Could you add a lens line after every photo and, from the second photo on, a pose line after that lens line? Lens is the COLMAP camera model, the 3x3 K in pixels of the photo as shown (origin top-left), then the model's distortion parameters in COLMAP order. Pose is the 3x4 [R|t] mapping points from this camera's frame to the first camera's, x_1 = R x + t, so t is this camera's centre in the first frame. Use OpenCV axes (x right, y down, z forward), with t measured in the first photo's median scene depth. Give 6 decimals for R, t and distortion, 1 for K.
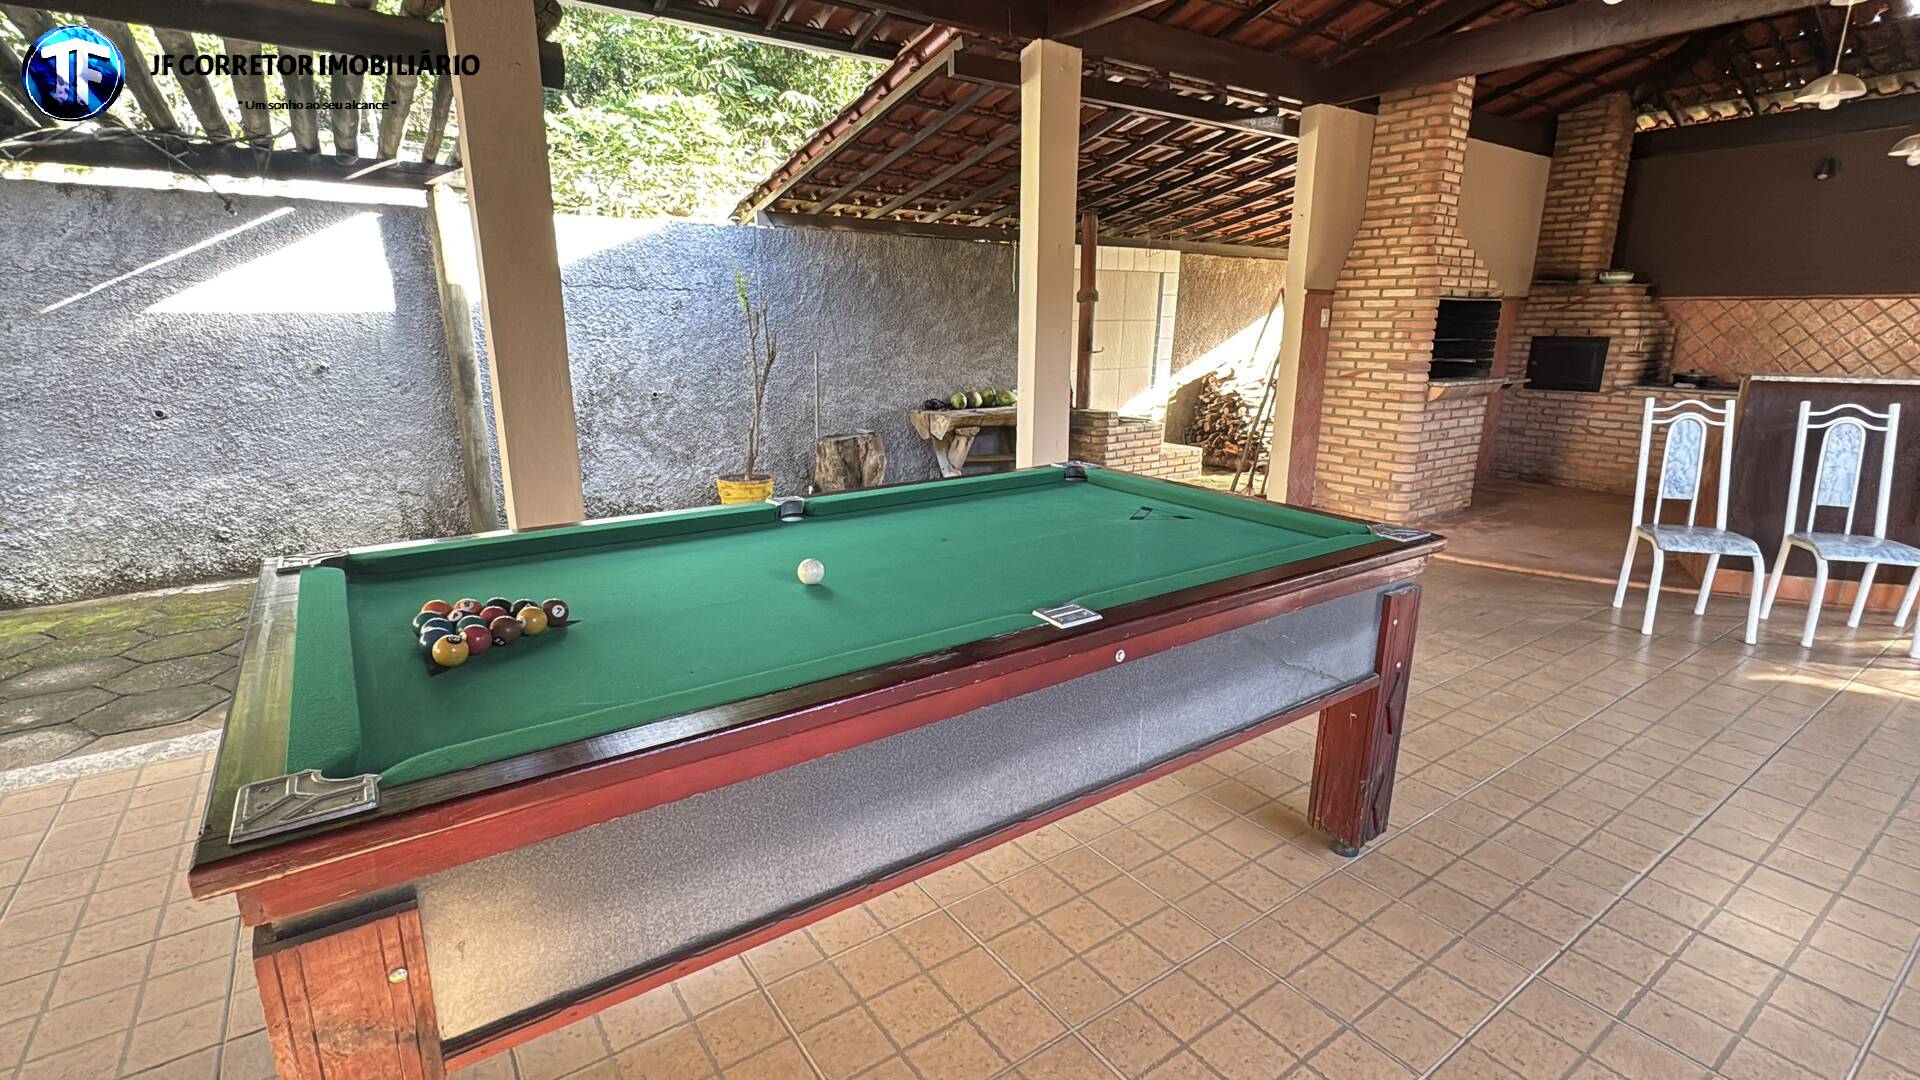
lens RADIAL K [[873.3, 0, 959.0], [0, 873.3, 536.3], [0, 0, 1]] dist [-0.003856, 0.000211]
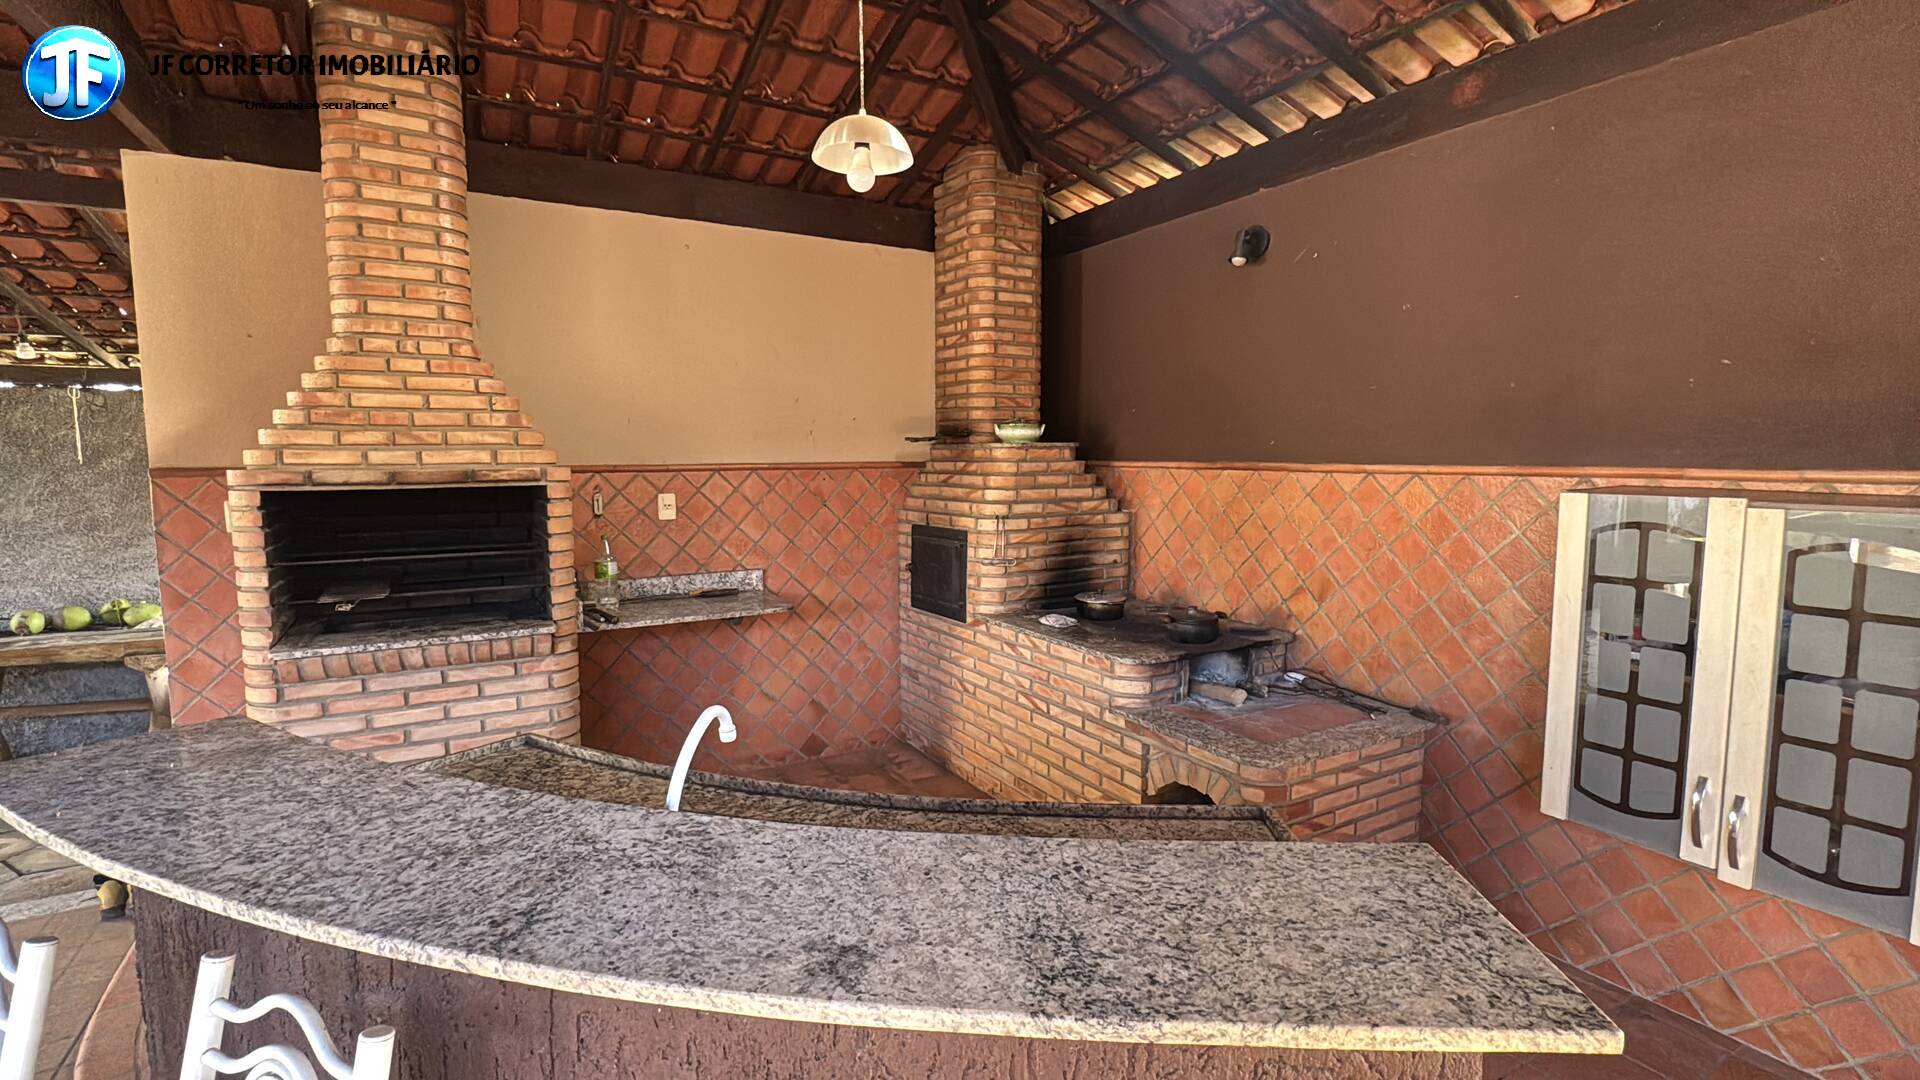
lens RADIAL K [[873.3, 0, 957.1], [0, 873.3, 535.7], [0, 0, 1]] dist [-0.003856, 0.000211]
pose [[0.996667, 0.002227, -0.081545, 0.904821], [-0.014429, 0.988679, -0.149351, -0.157927], [0.080289, 0.150030, 0.985416, 0.478434]]
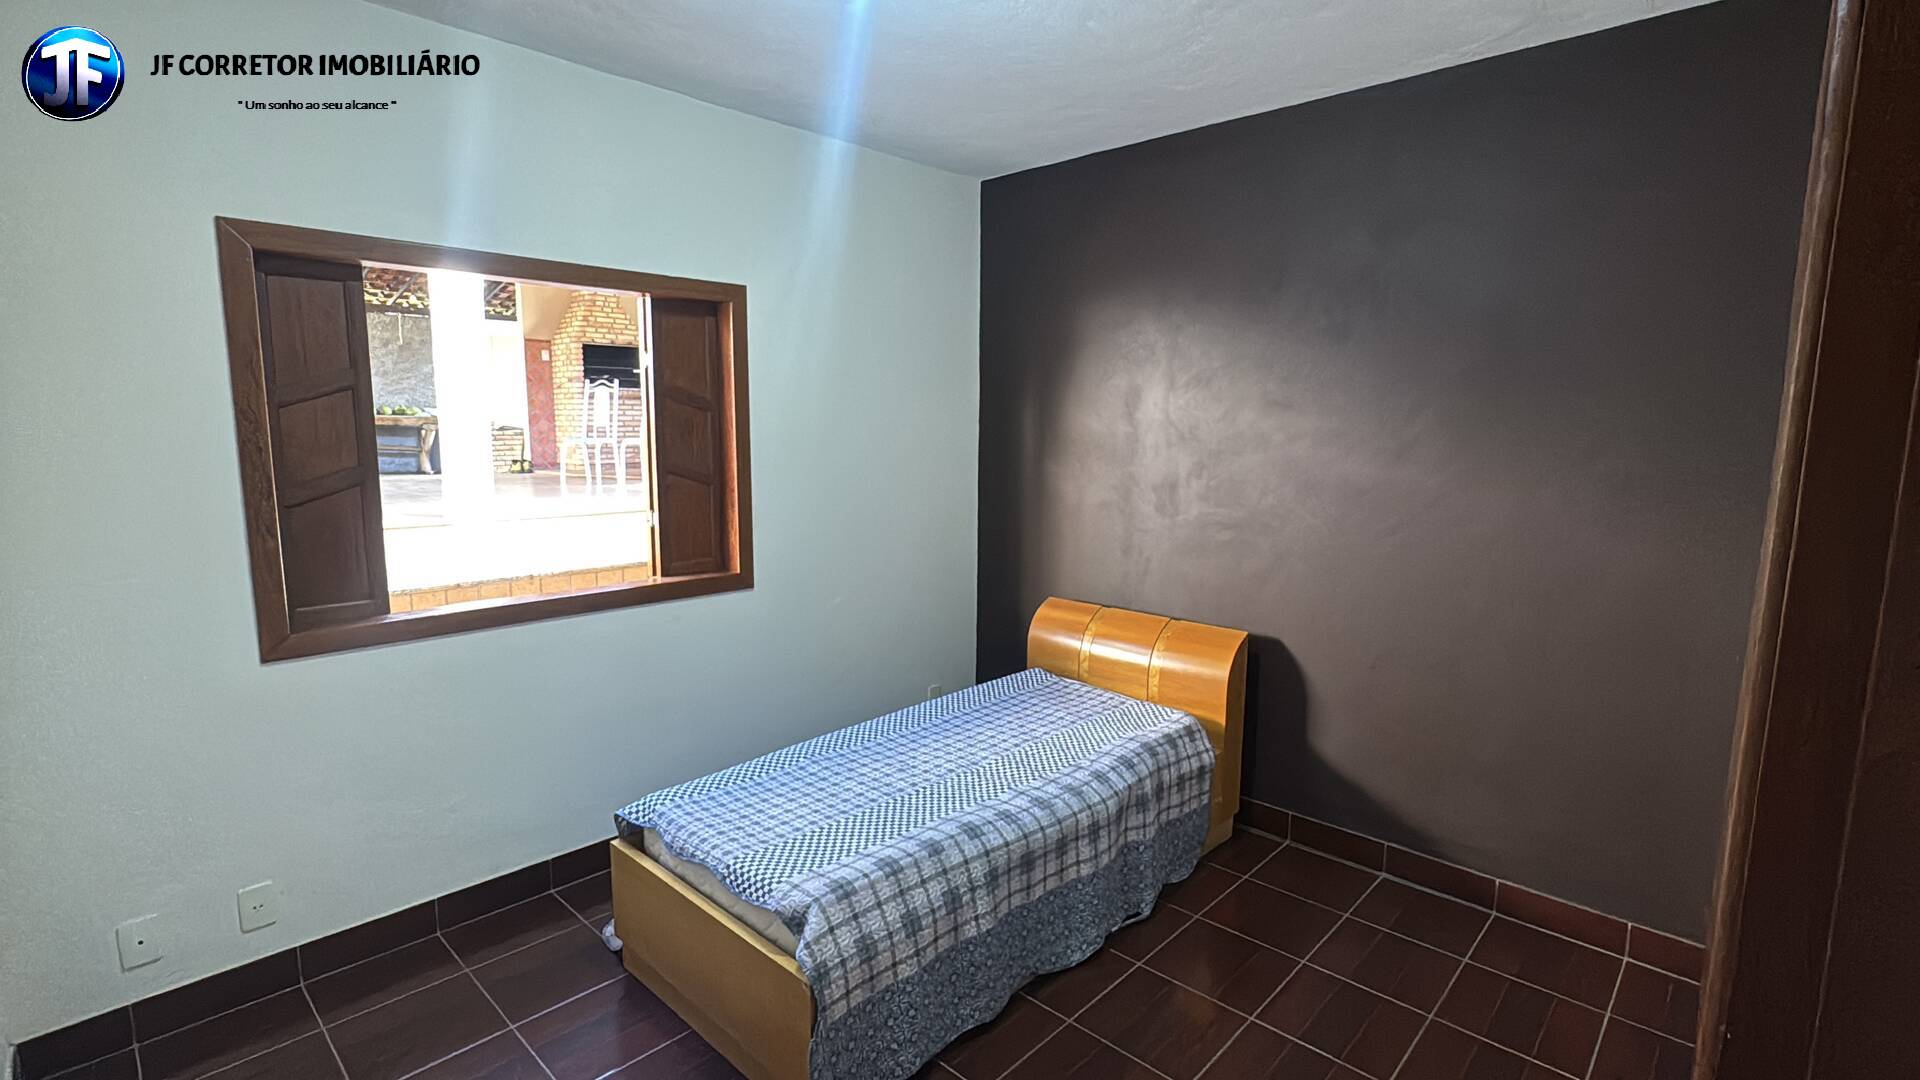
lens RADIAL K [[873.3, 0, 965.9], [0, 873.3, 540.1], [0, 0, 1]] dist [-0.003856, 0.000211]
pose [[0.979317, -0.026141, 0.200638, 0.878543], [0.047688, 0.993504, -0.103324, 0.346764], [-0.196634, 0.110755, 0.974201, -0.859035]]
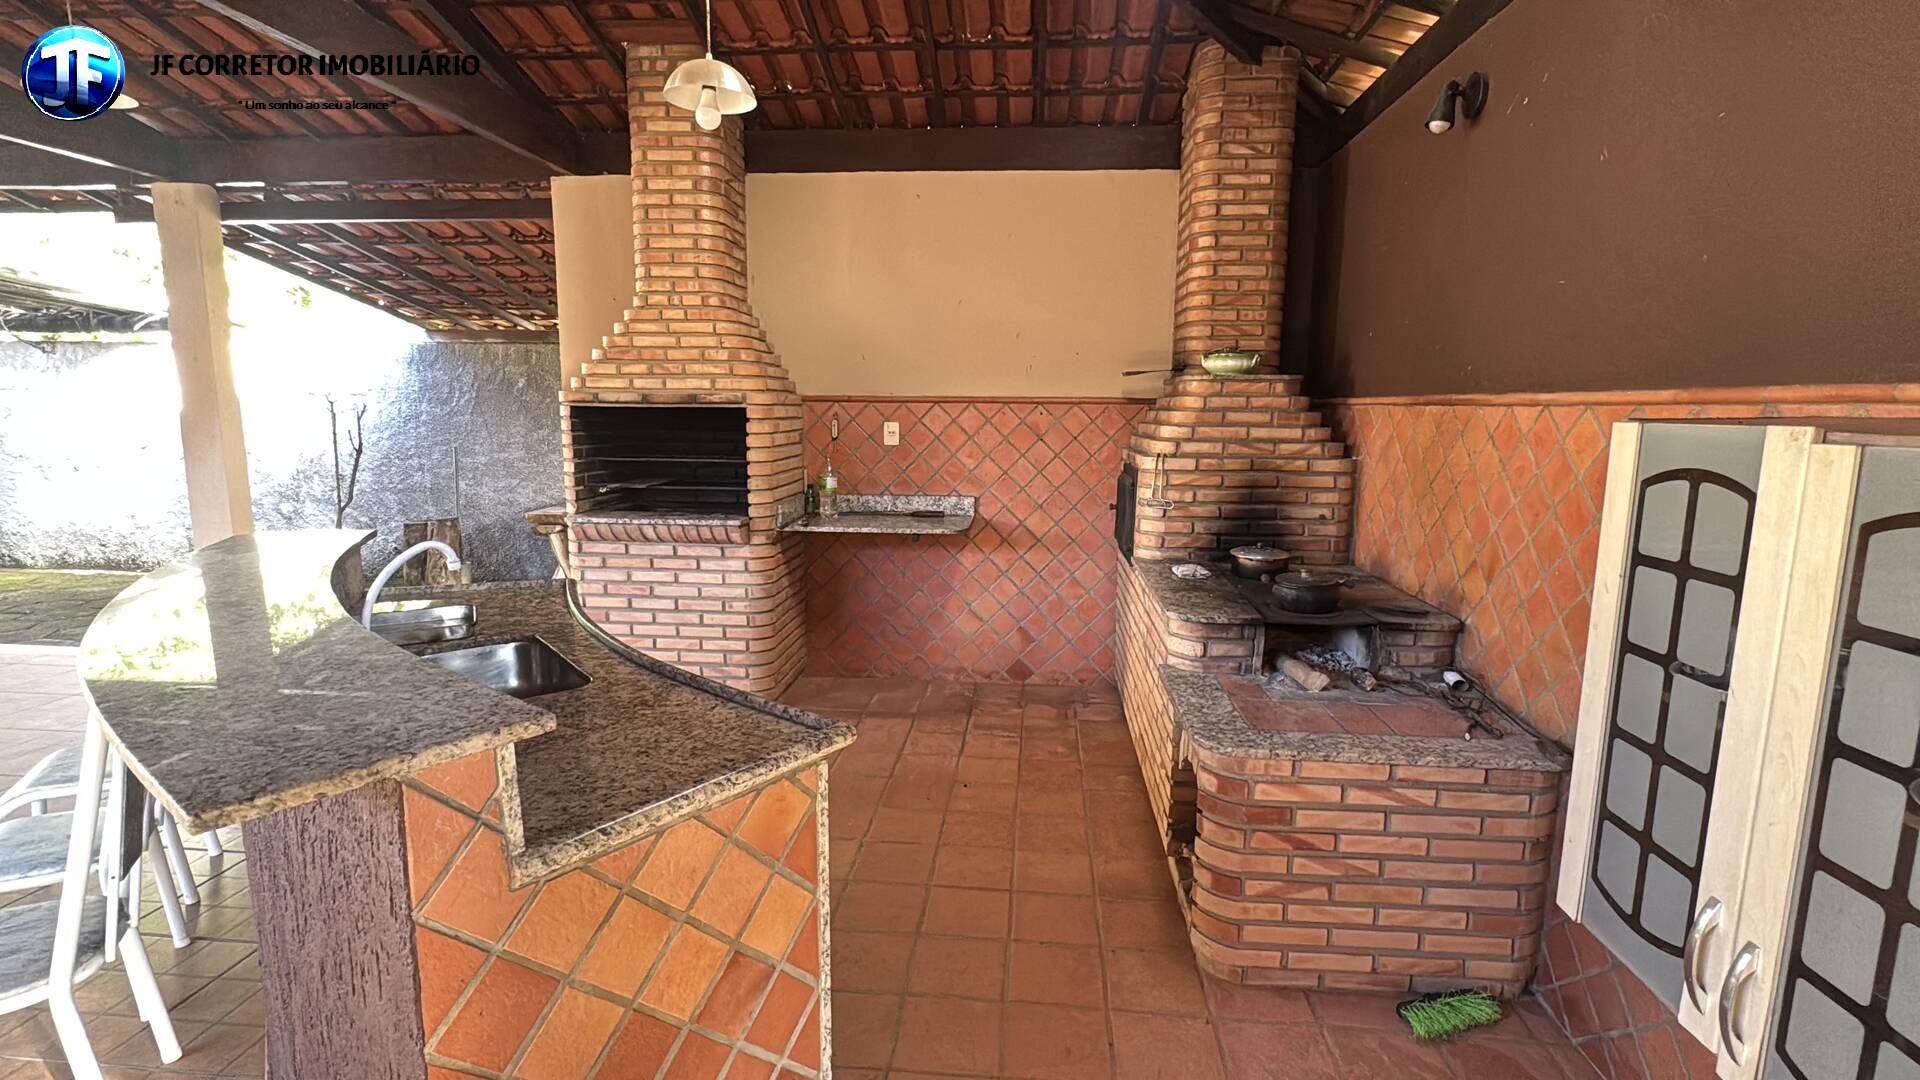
lens RADIAL K [[873.3, 0, 960.6], [0, 873.3, 536.1], [0, 0, 1]] dist [-0.003856, 0.000211]
pose [[0.769580, 0.099499, -0.630750, 1.164083], [-0.163333, 0.985598, -0.043808, -0.165858], [0.617307, 0.136736, 0.774748, 0.580061]]
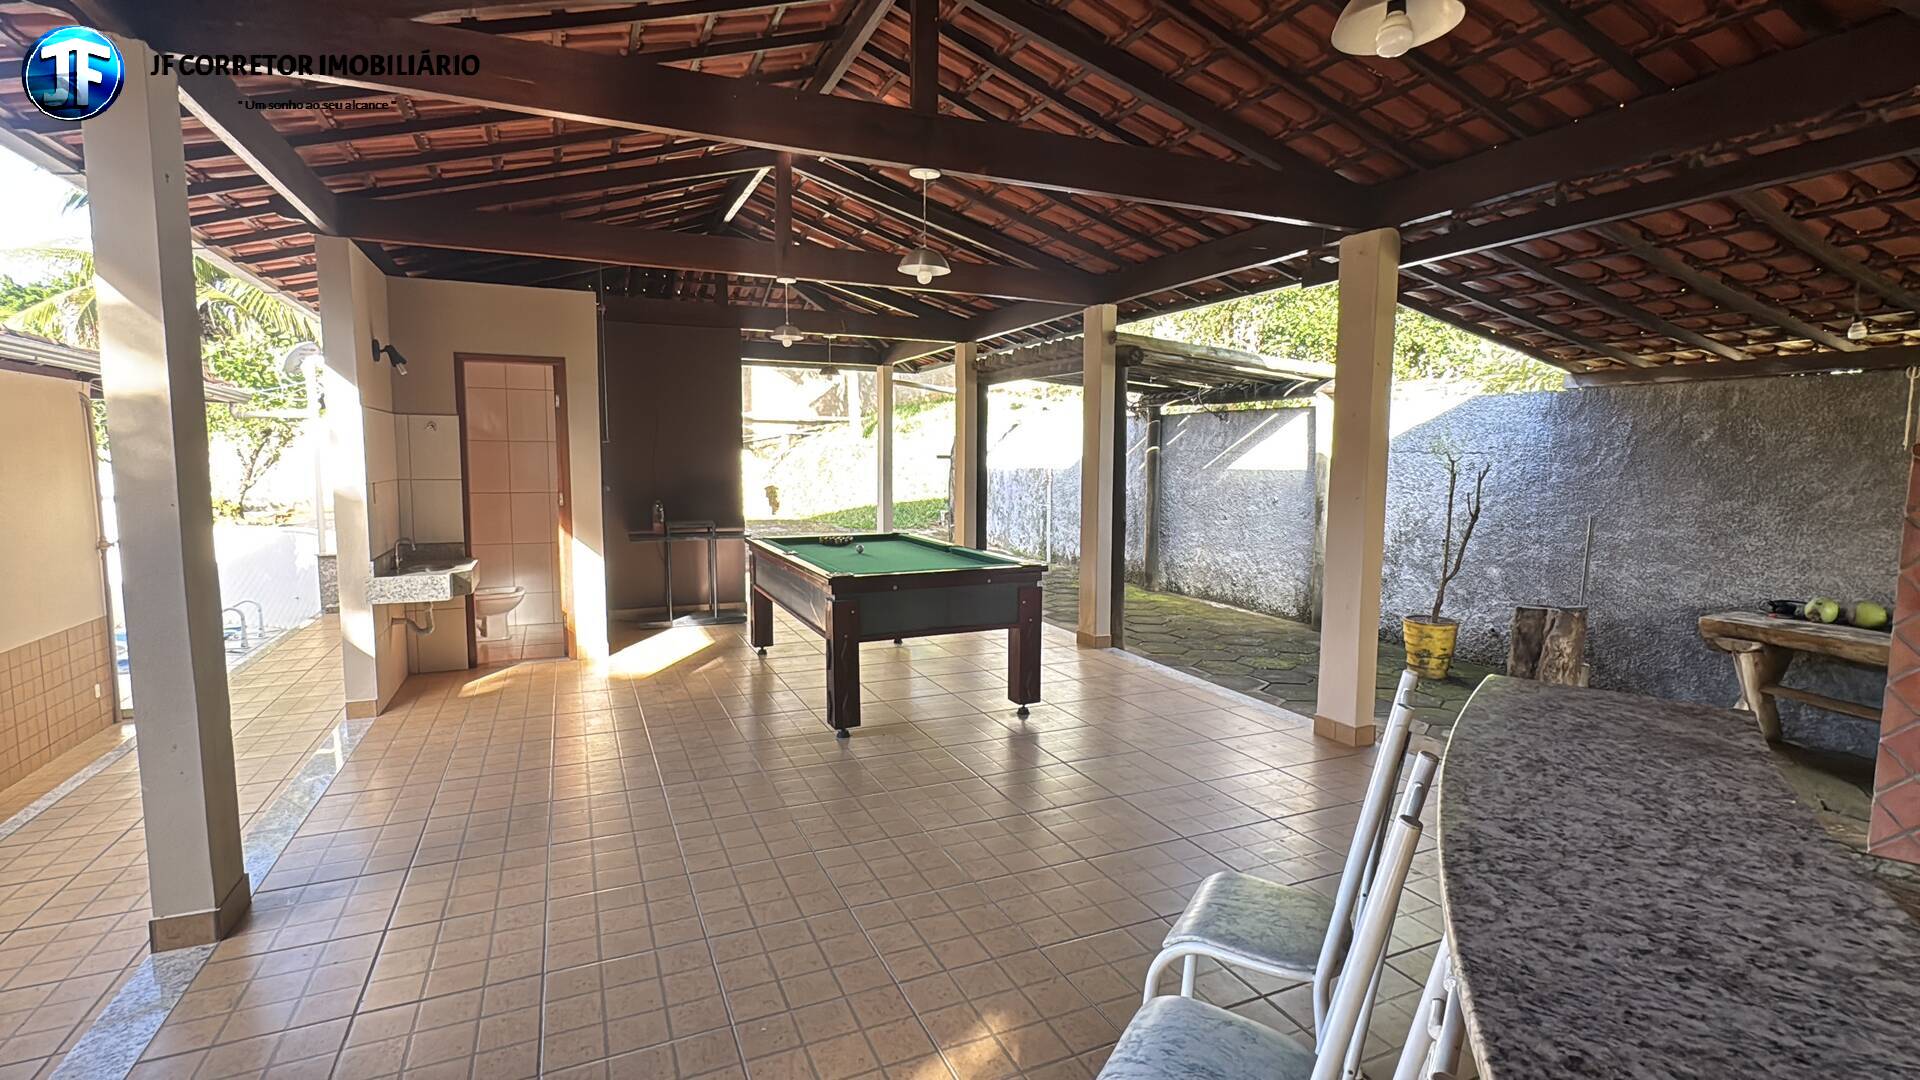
lens RADIAL K [[873.3, 0, 960.0], [0, 873.3, 544.0], [0, 0, 1]] dist [-0.003856, 0.000211]
pose [[-0.187901, 0.094944, -0.977588, 0.909990], [-0.245115, 0.959291, 0.140281, -0.162565], [0.951111, 0.265981, -0.156980, 0.566625]]
